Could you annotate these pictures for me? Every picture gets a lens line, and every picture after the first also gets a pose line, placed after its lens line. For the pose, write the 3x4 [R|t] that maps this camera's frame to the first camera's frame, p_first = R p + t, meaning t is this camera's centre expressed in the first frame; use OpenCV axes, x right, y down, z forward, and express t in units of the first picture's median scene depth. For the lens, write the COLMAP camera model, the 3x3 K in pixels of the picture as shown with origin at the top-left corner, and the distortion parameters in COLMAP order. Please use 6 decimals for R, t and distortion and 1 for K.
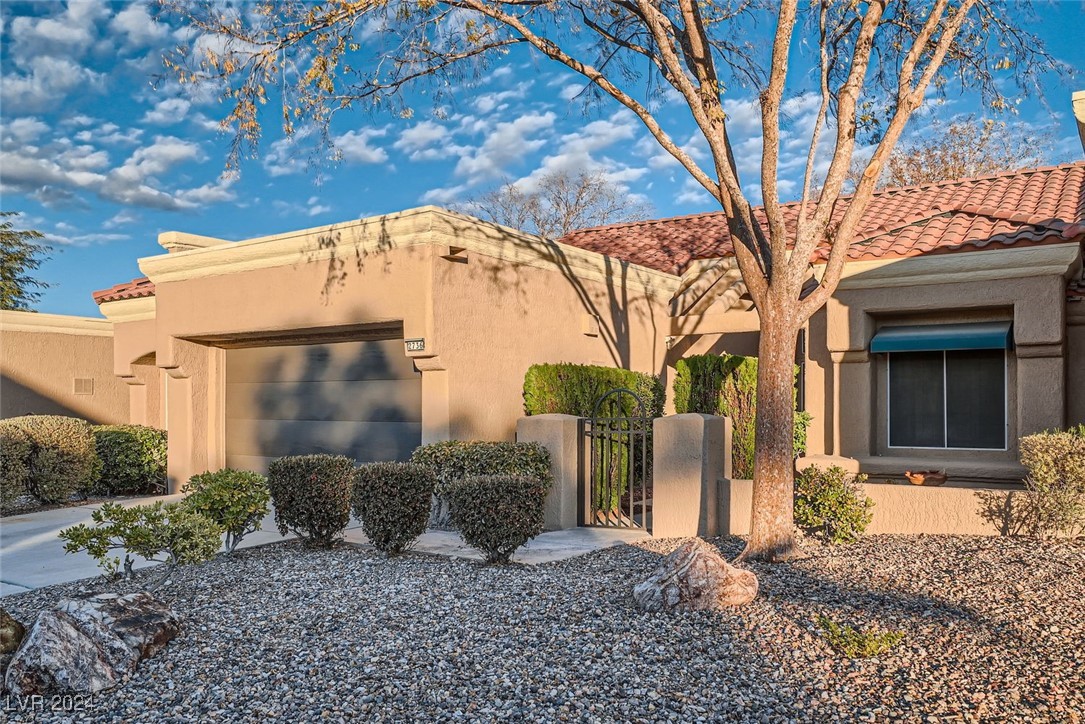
lens RADIAL K [[888.6, 0, 543.4], [0, 888.6, 368.3], [0, 0, 1]] dist [-0.044939, 0.004675]
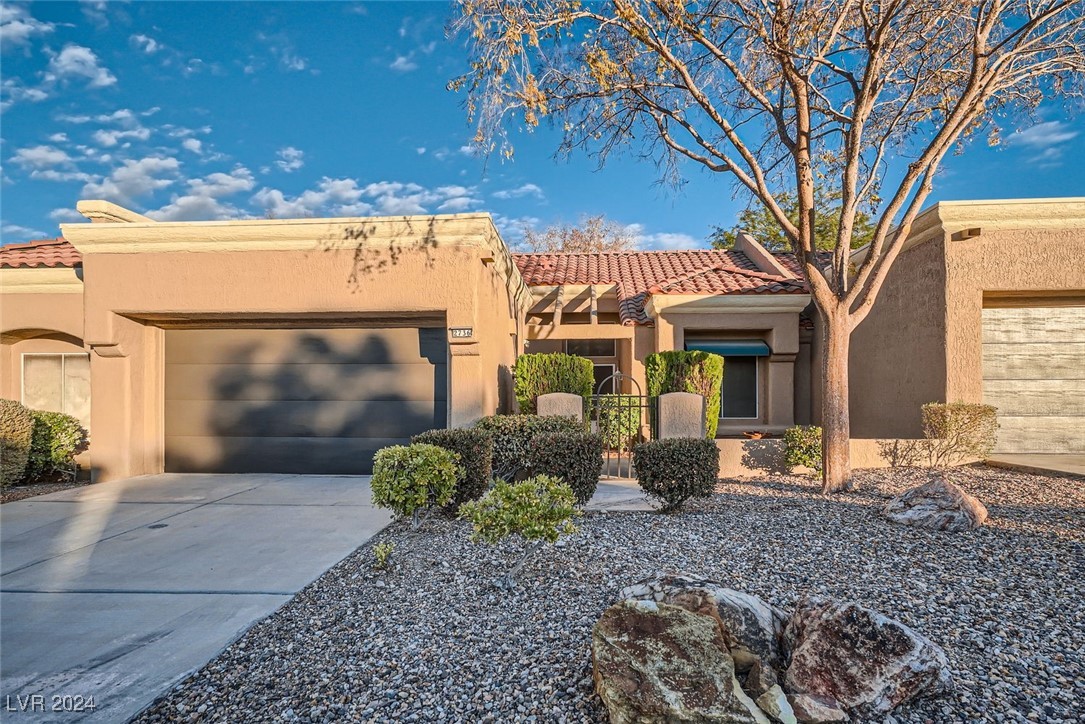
lens RADIAL K [[623.6, 0, 531.6], [0, 623.6, 385.3], [0, 0, 1]] dist [0.003107, -0.002659]
pose [[0.860004, 0.013090, 0.510119, -0.374219], [-0.023249, 0.999638, 0.013543, 0.022225], [-0.509757, -0.023507, 0.859997, 0.198346]]
